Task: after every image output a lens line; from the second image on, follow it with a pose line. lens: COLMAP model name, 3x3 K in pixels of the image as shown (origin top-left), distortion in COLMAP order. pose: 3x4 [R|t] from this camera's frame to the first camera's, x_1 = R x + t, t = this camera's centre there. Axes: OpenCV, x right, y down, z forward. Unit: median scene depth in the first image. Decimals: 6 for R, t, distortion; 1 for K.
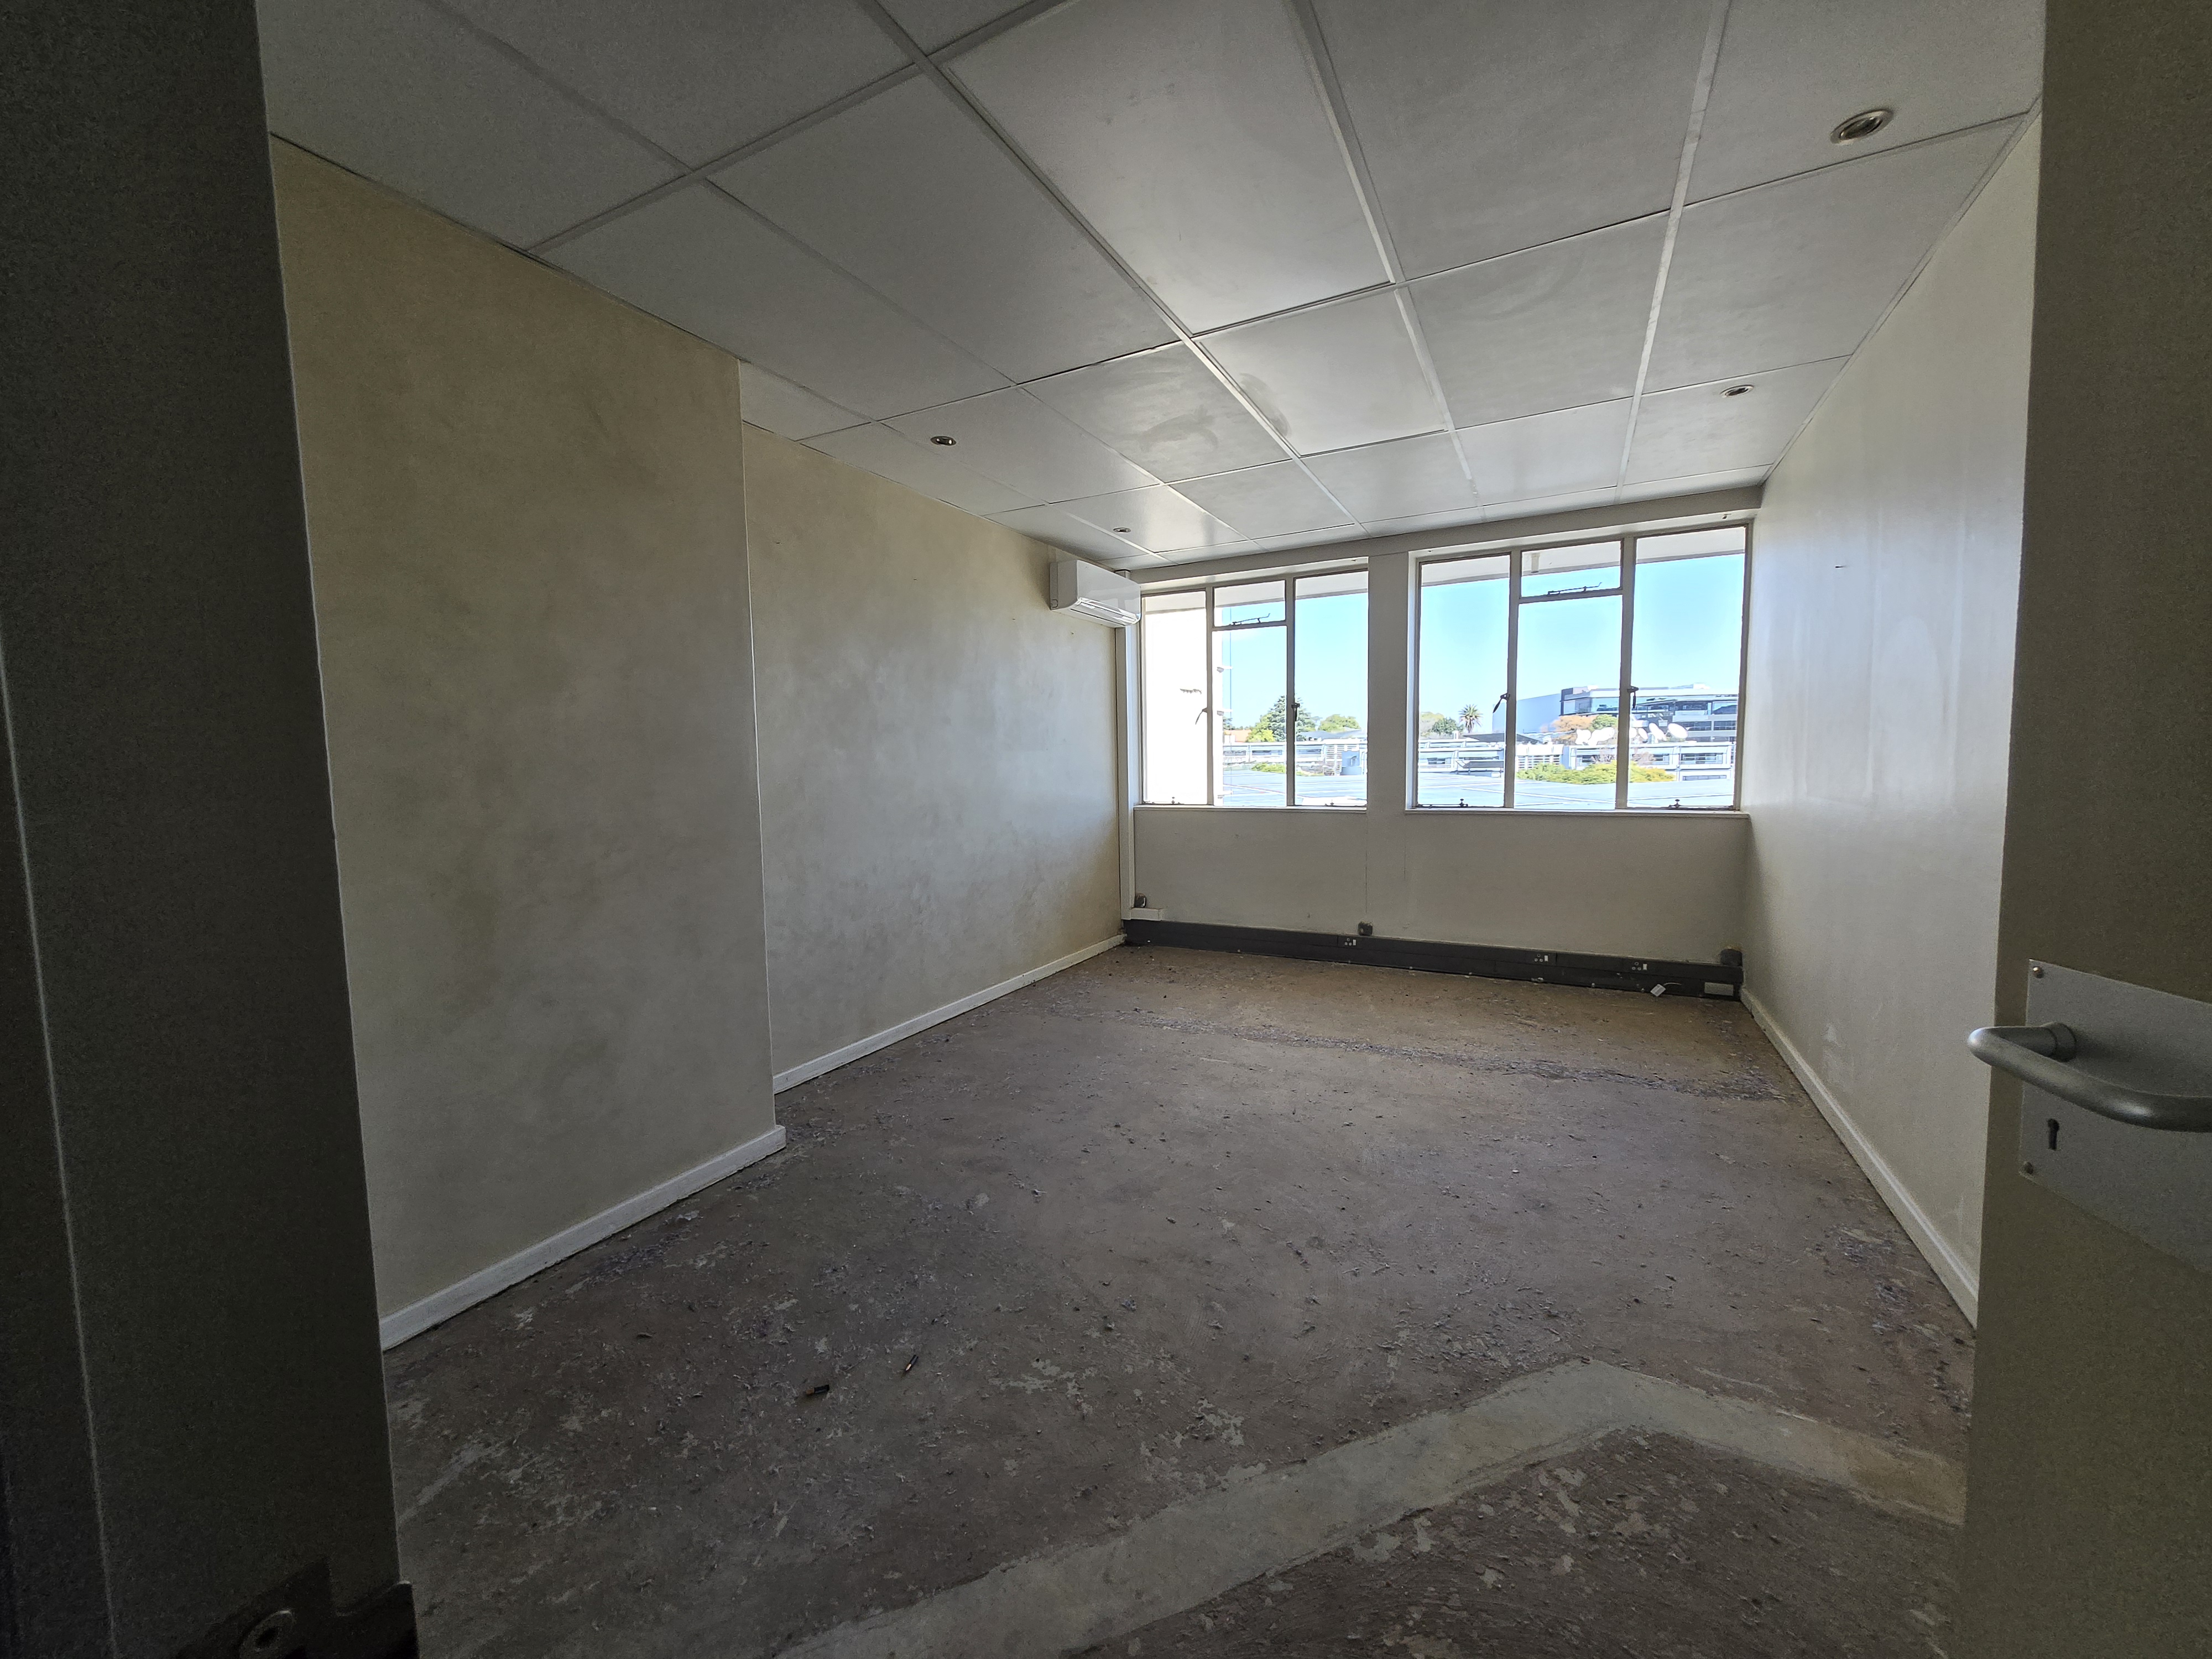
lens RADIAL K [[886.8, 0, 1106.0], [0, 886.8, 829.5], [0, 0, 1]] dist [-0.000467, -0.000040]
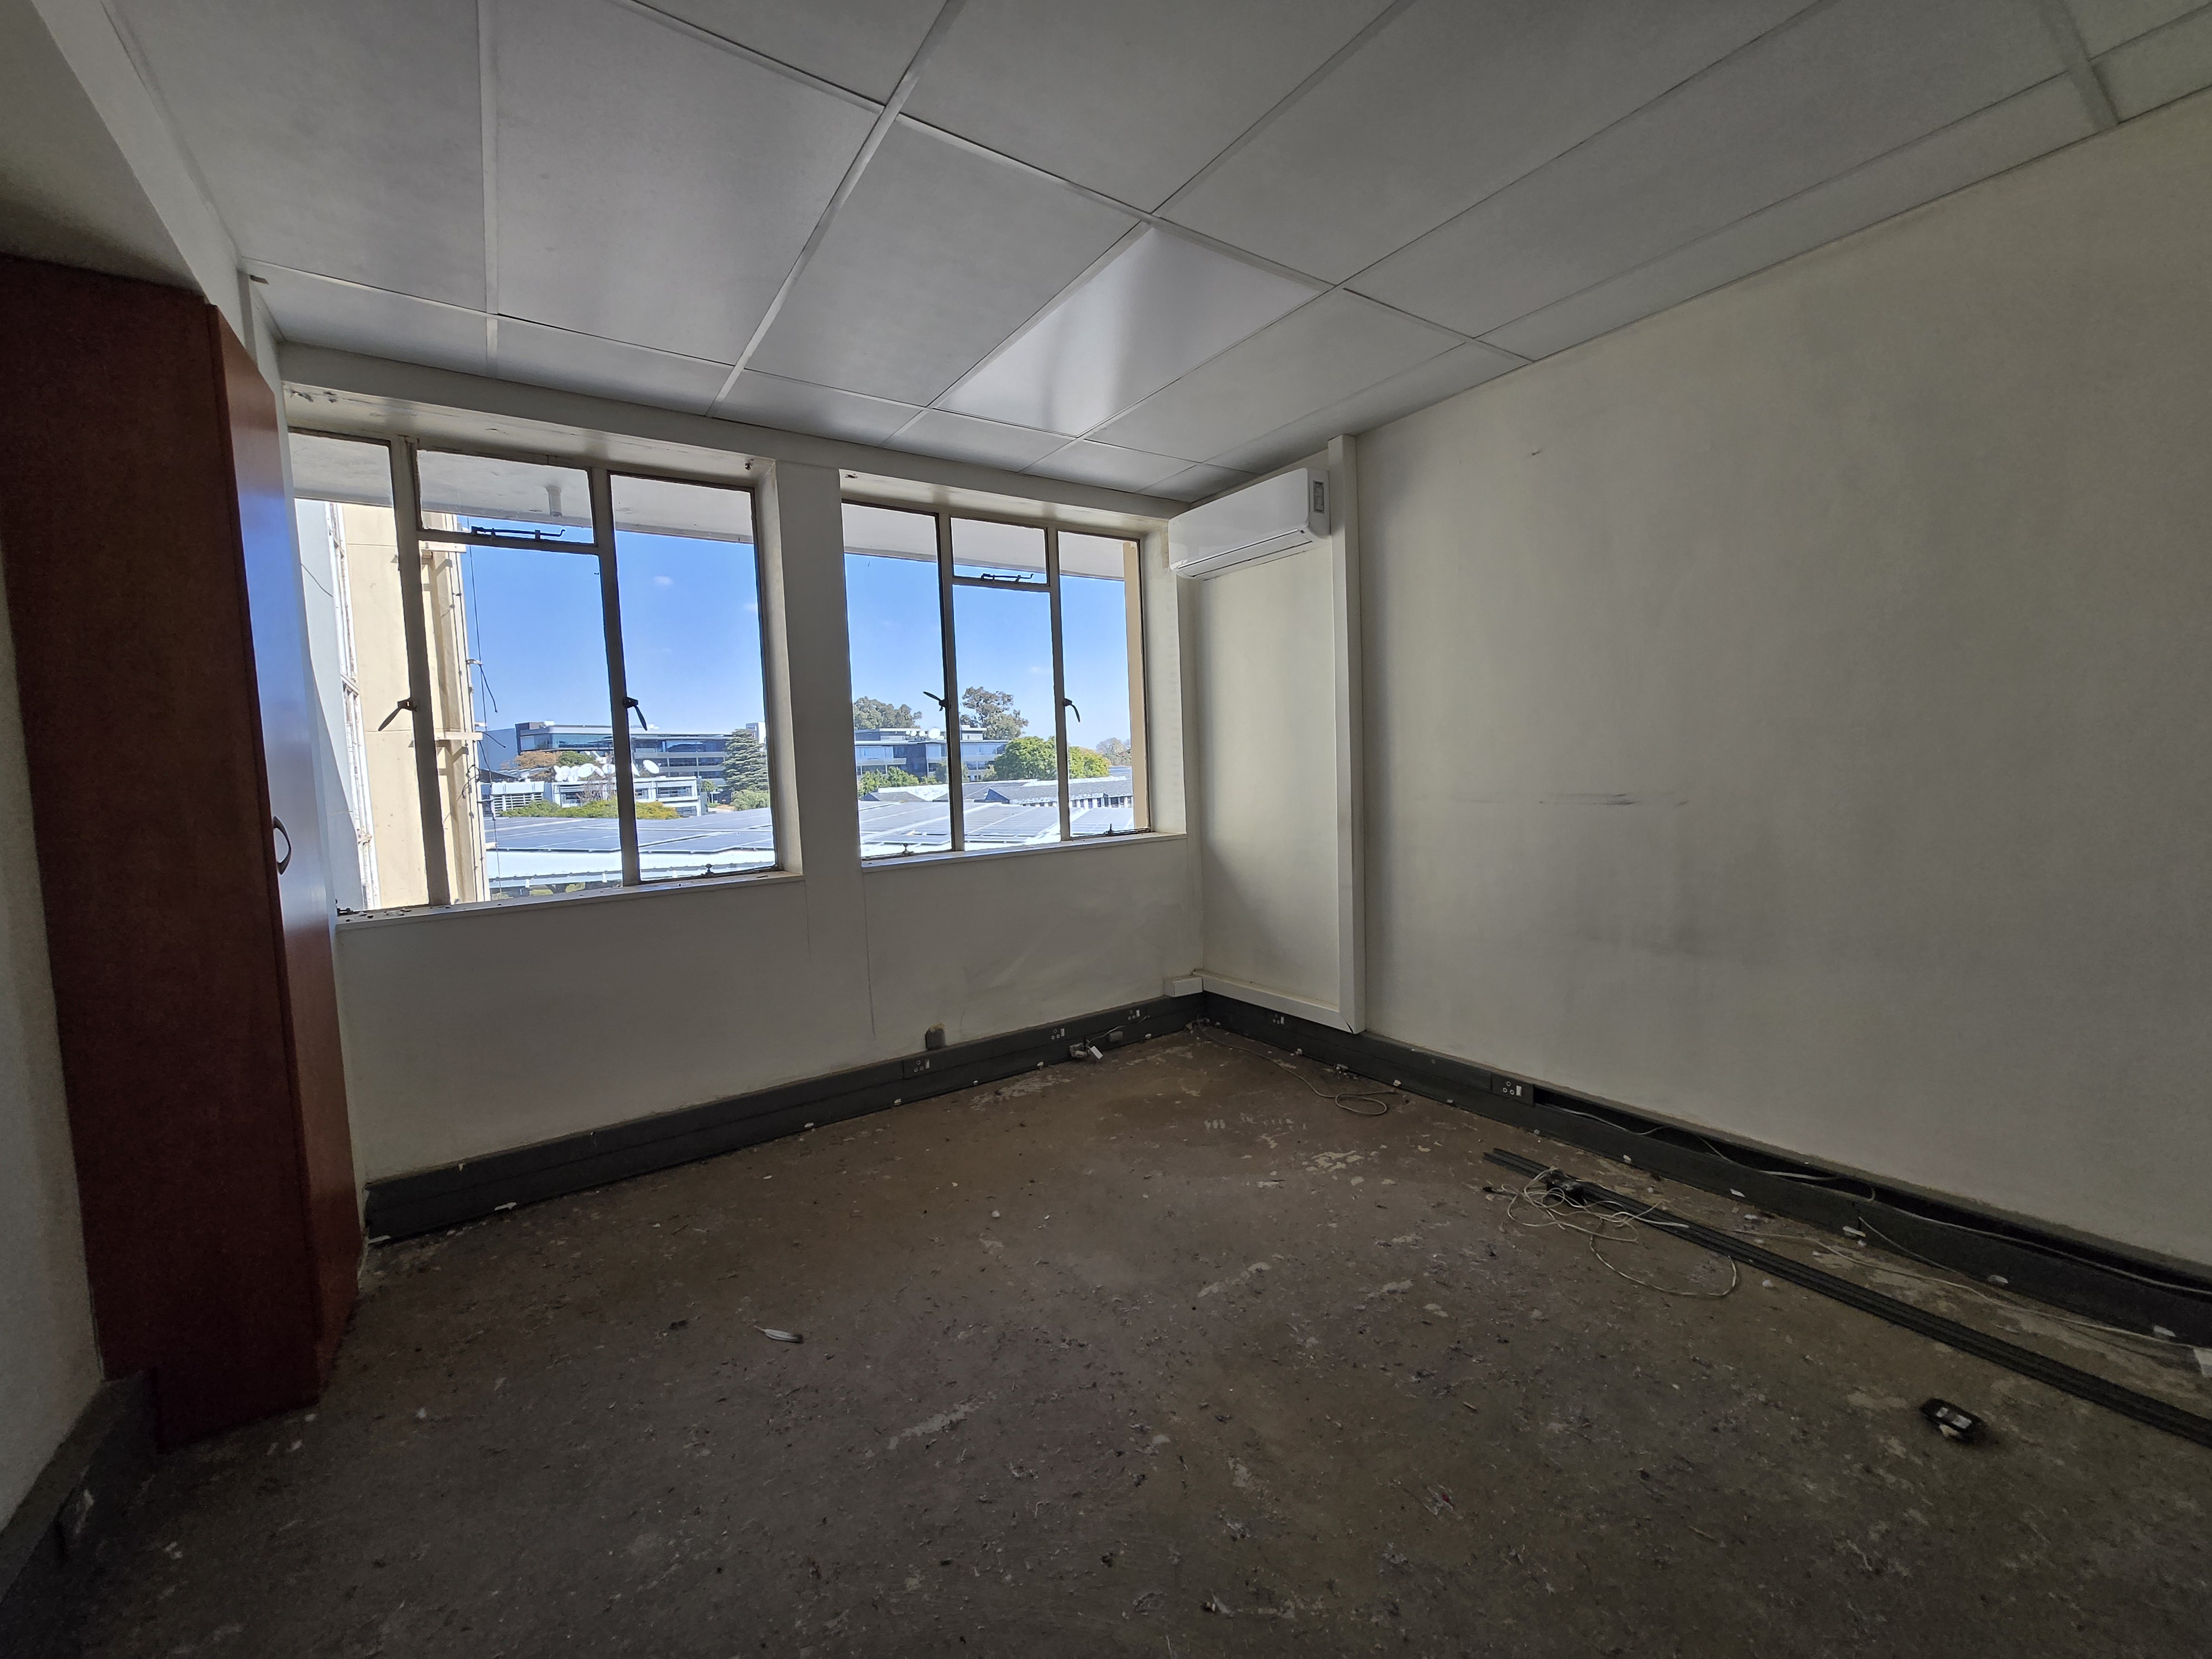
lens RADIAL K [[867.2, 0, 1106.0], [0, 867.2, 829.5], [0, 0, 1]] dist [0.000680, 0.000170]
pose [[0.481796, -0.067170, 0.873705, -0.117680], [0.101712, 0.994605, 0.020377, -0.038443], [-0.870361, 0.079049, 0.486028, 0.453190]]
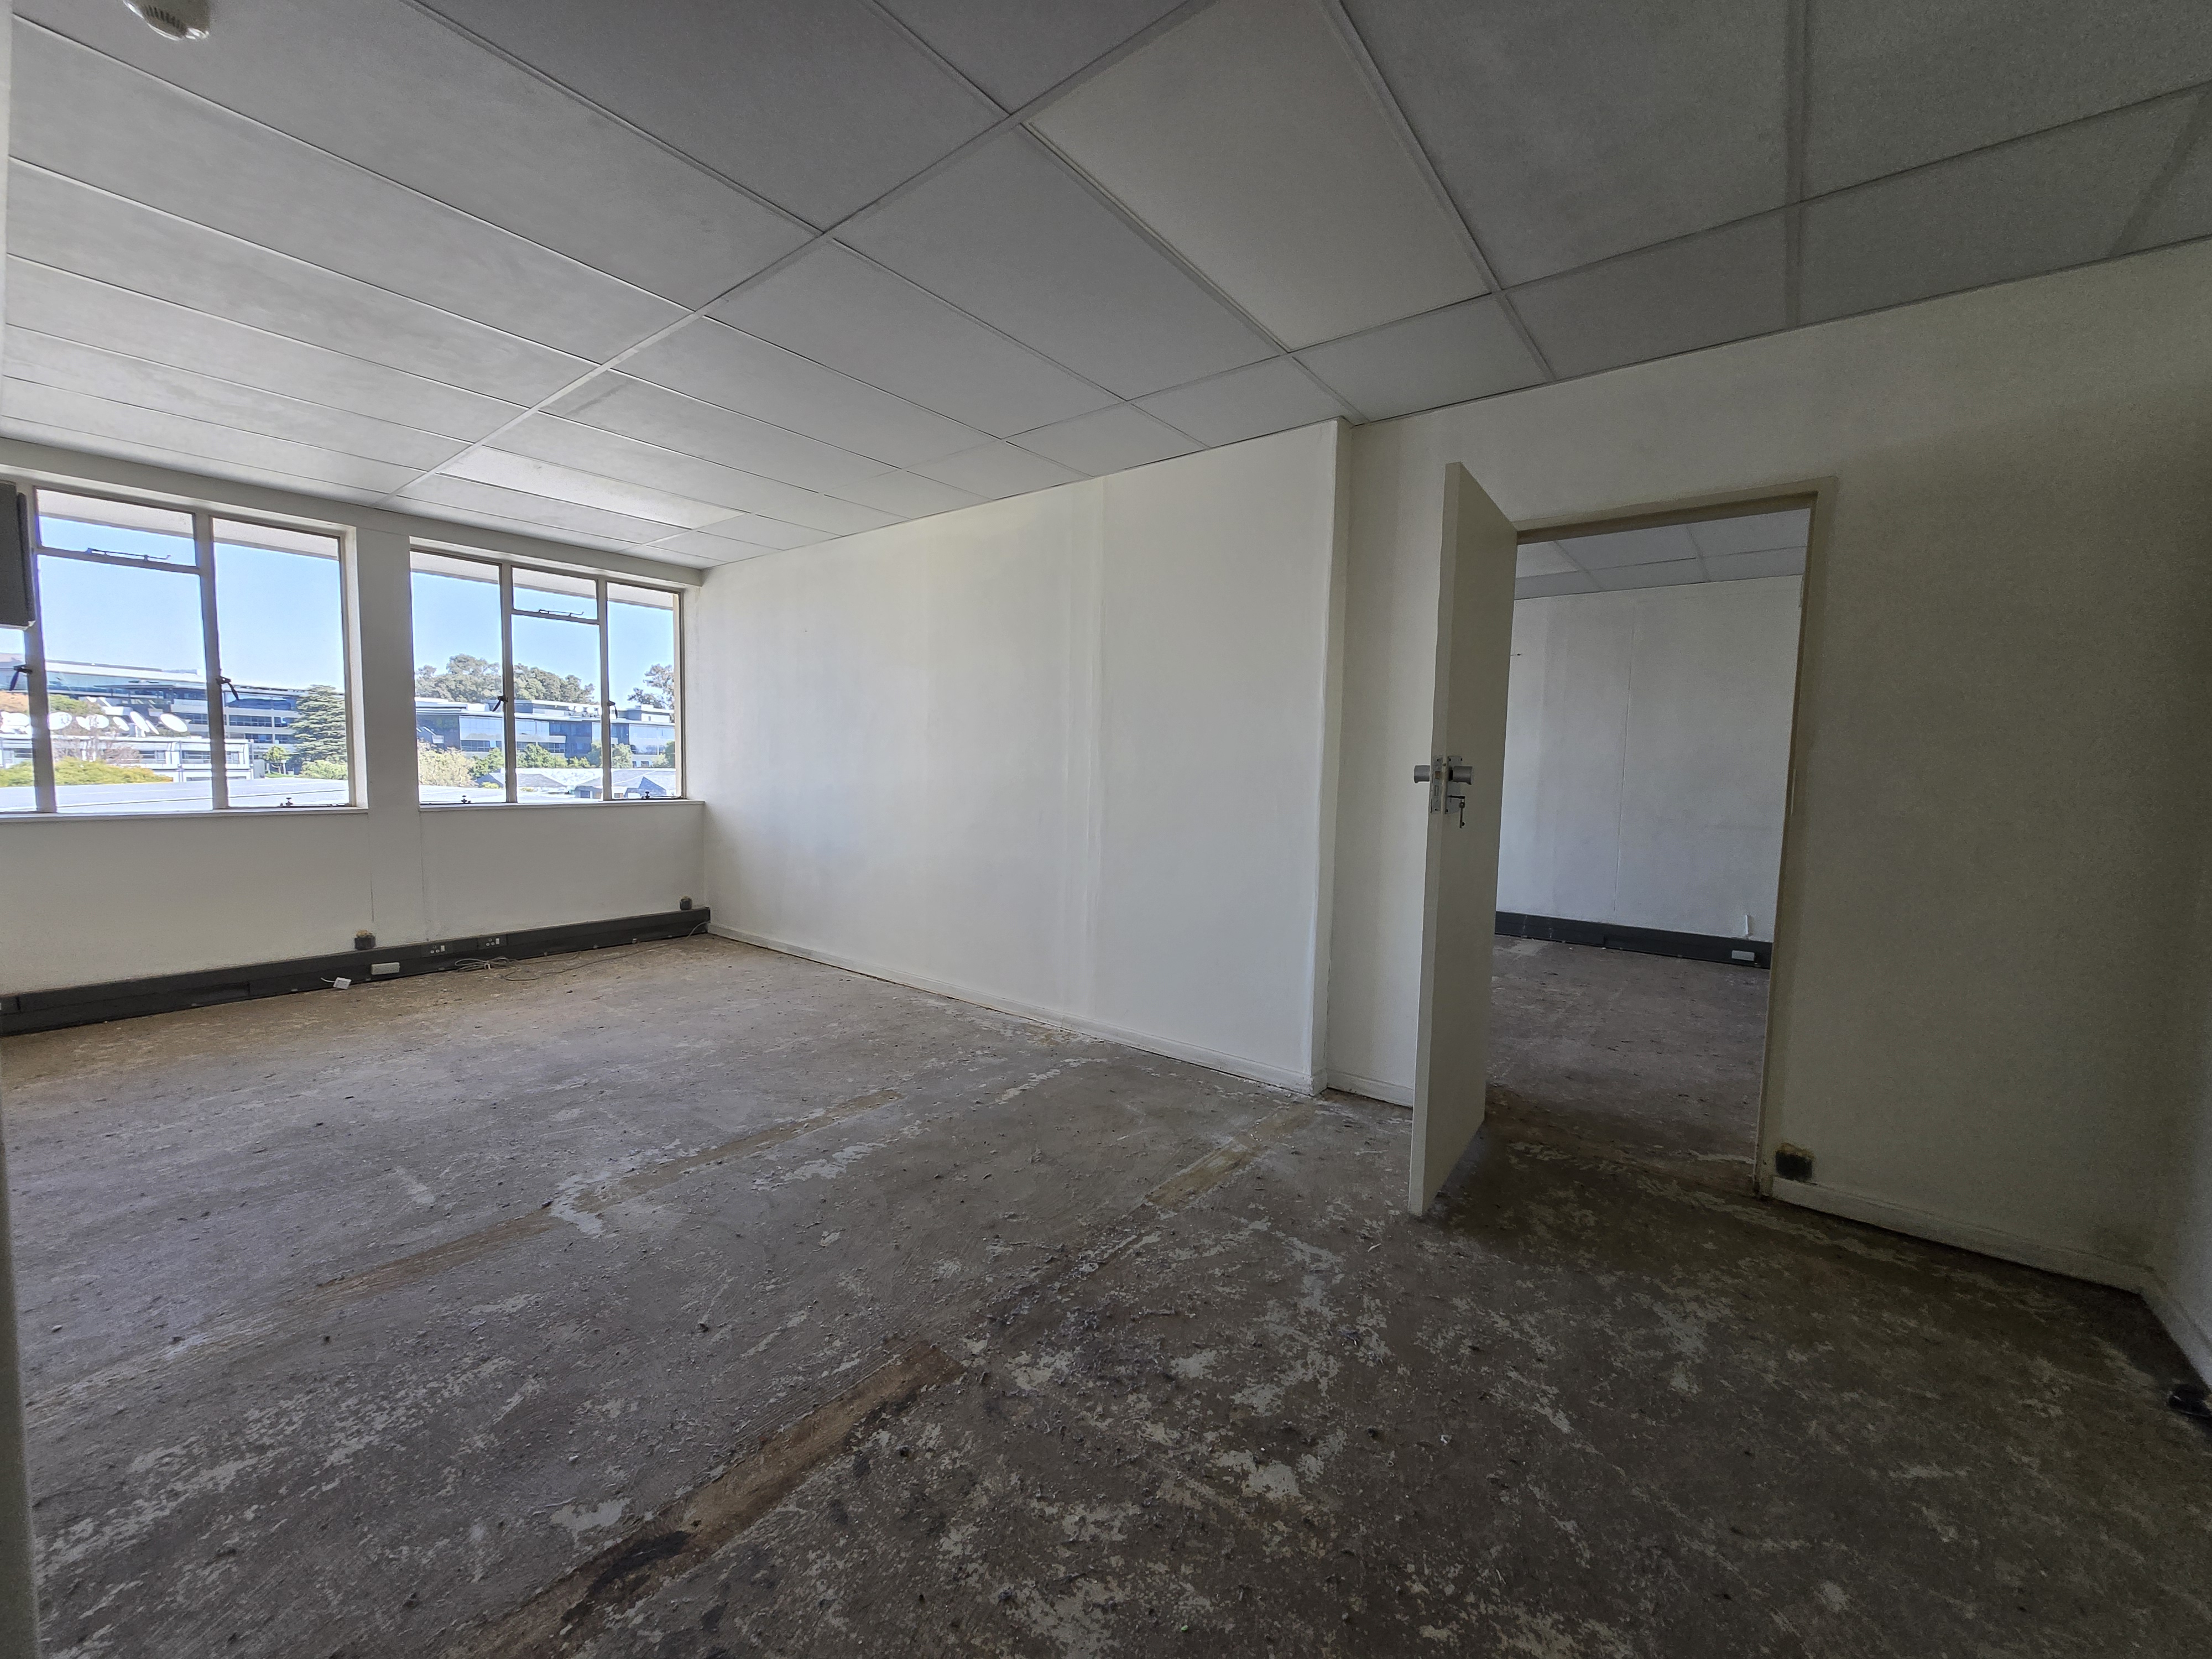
lens RADIAL K [[867.2, 0, 1106.0], [0, 867.2, 829.5], [0, 0, 1]] dist [0.000680, 0.000170]
pose [[0.163299, -0.050109, 0.985303, -0.395341], [0.052115, 0.997753, 0.042105, 0.000204], [-0.985199, 0.044473, 0.165543, 0.107097]]
